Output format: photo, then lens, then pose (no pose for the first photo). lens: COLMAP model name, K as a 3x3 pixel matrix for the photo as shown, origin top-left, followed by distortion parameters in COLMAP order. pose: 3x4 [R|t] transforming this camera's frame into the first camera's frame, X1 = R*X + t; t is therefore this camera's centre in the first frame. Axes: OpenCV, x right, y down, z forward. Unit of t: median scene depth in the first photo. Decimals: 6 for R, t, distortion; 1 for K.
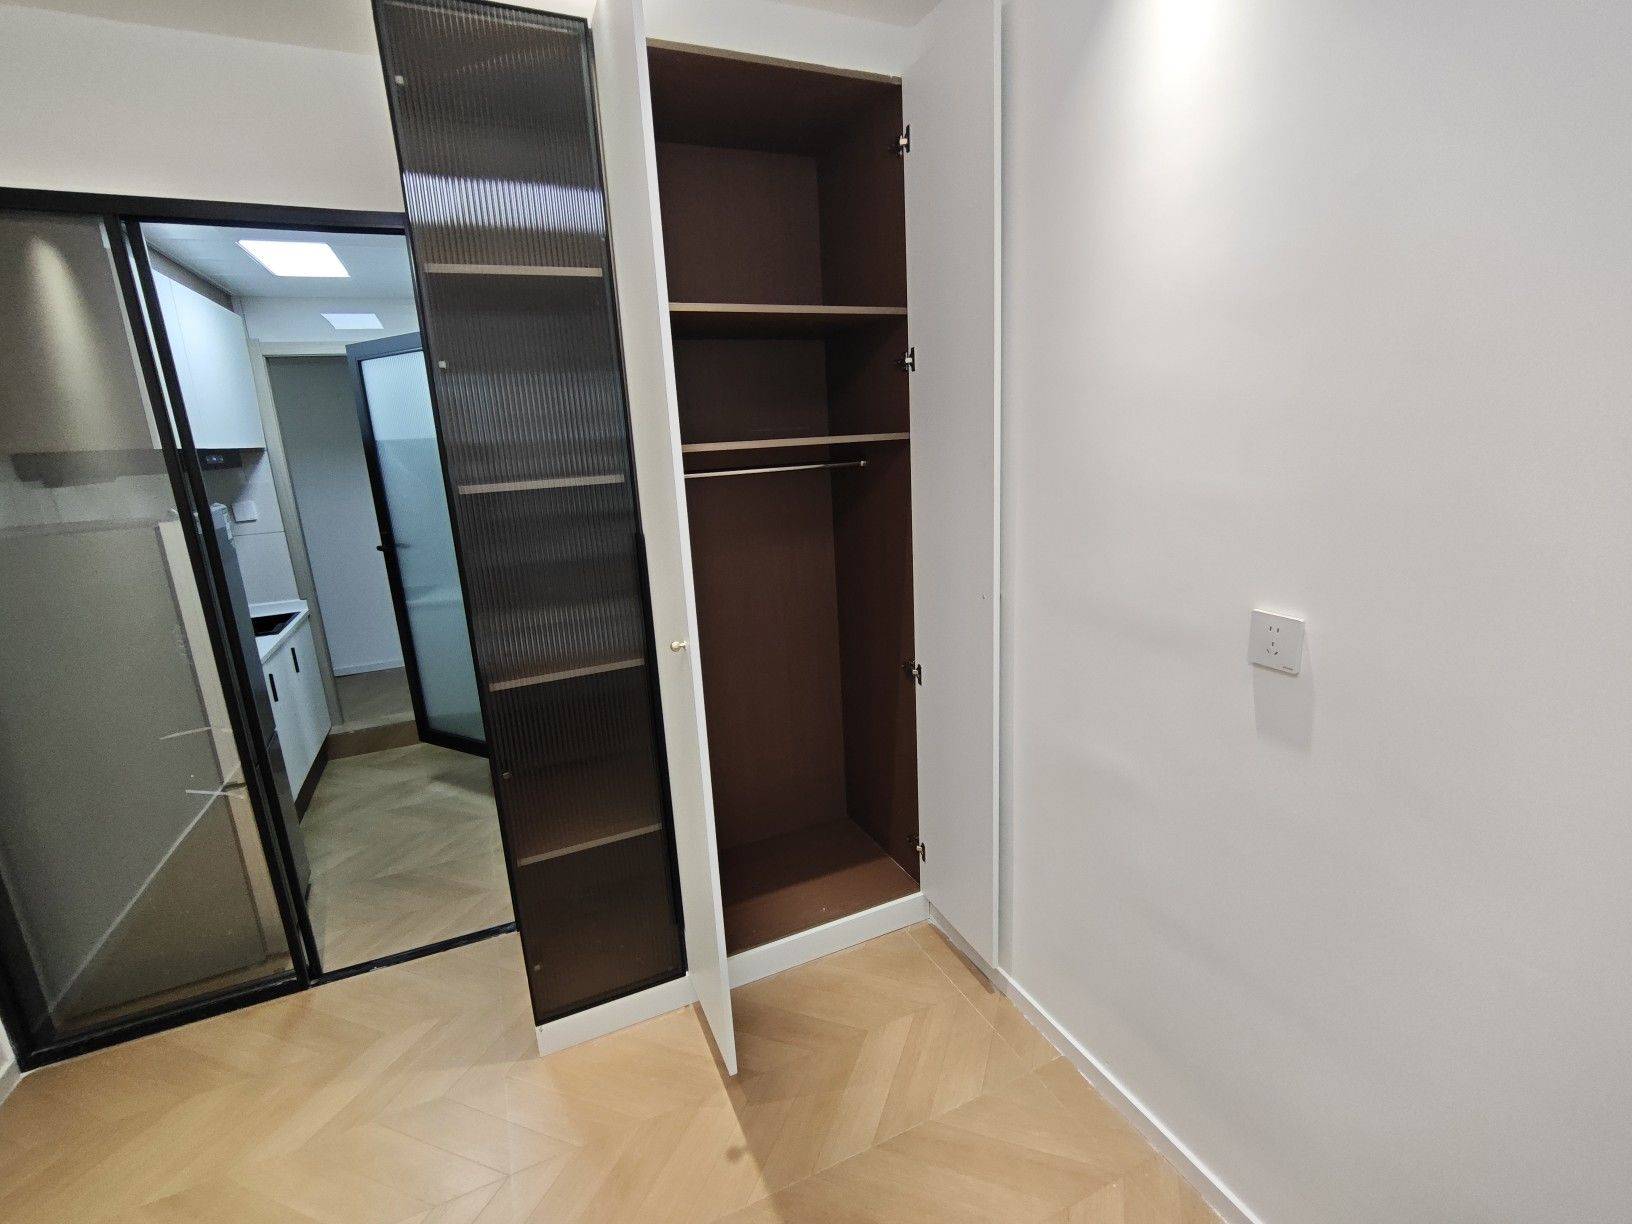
lens RADIAL K [[737.3, 0, 811.6], [0, 737.3, 608.6], [0, 0, 1]] dist [-0.010123, 0.003162]
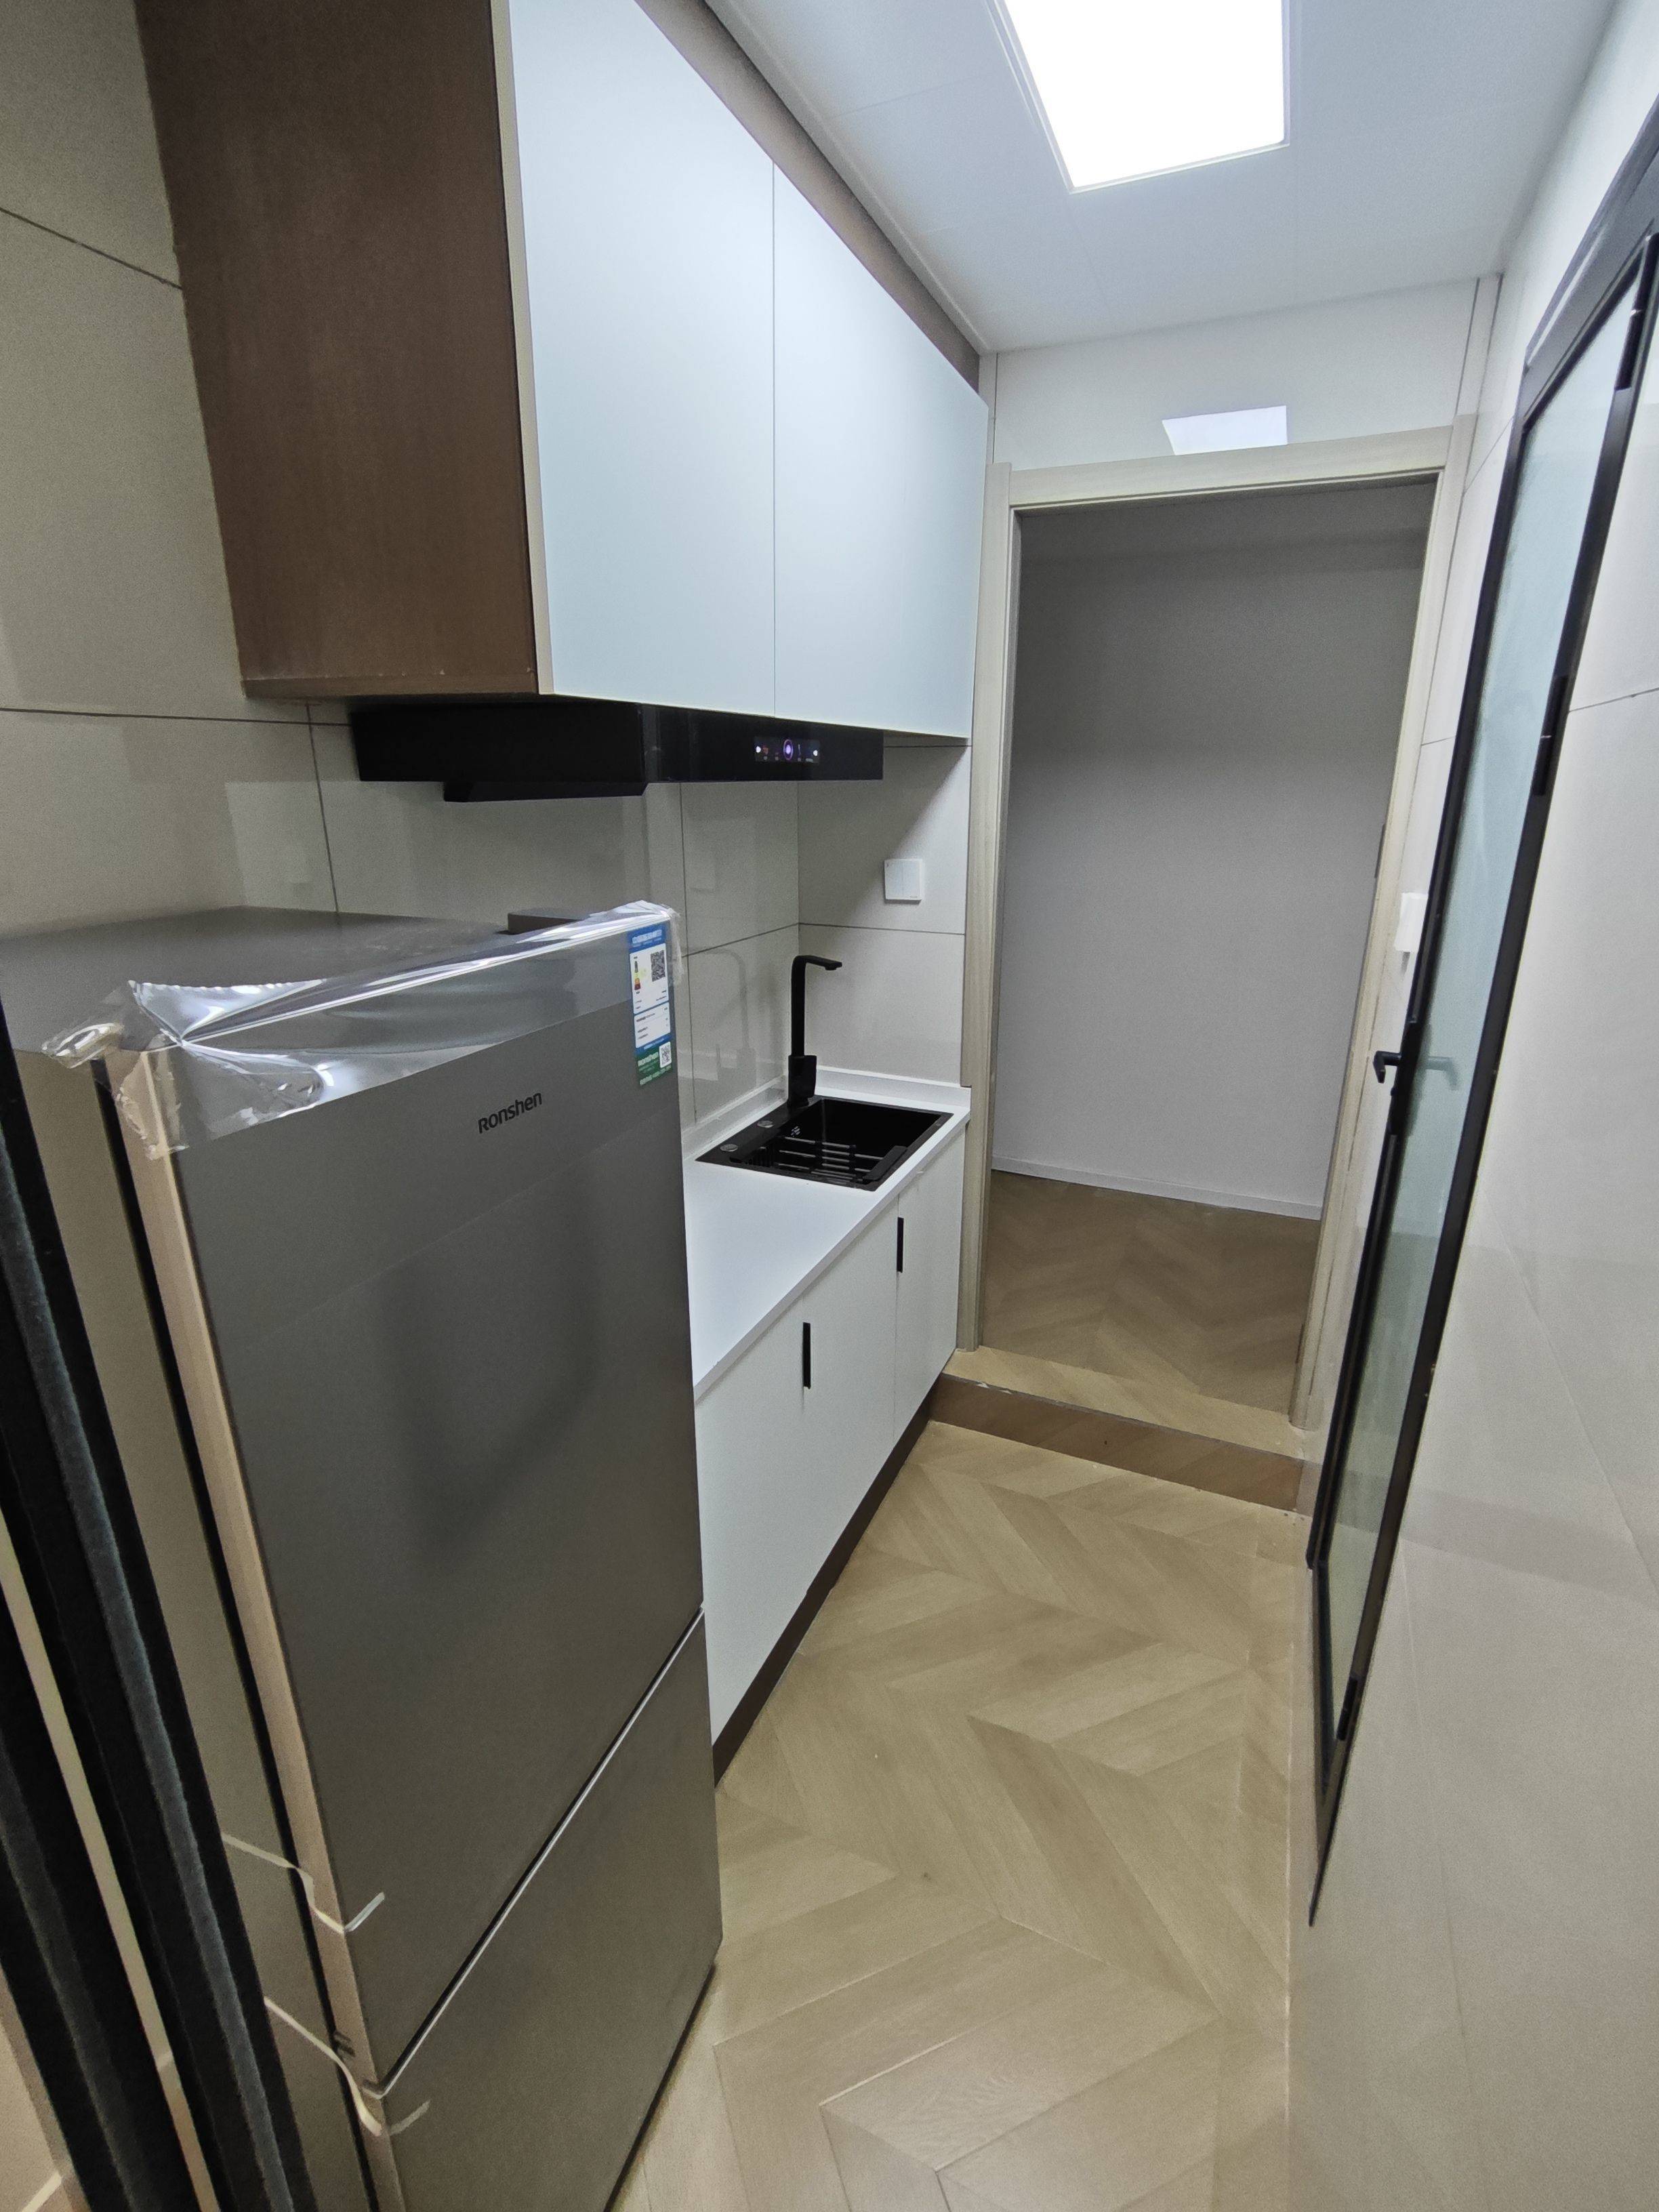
lens RADIAL K [[999.3, 0, 841.7], [0, 999.3, 1097.0], [0, 0, 1]] dist [-0.010123, 0.003162]
pose [[0.665878, 0.272979, -0.694327, -0.326375], [-0.209101, 0.961642, 0.177542, -0.104069], [0.716159, 0.026963, 0.697416, 0.536515]]
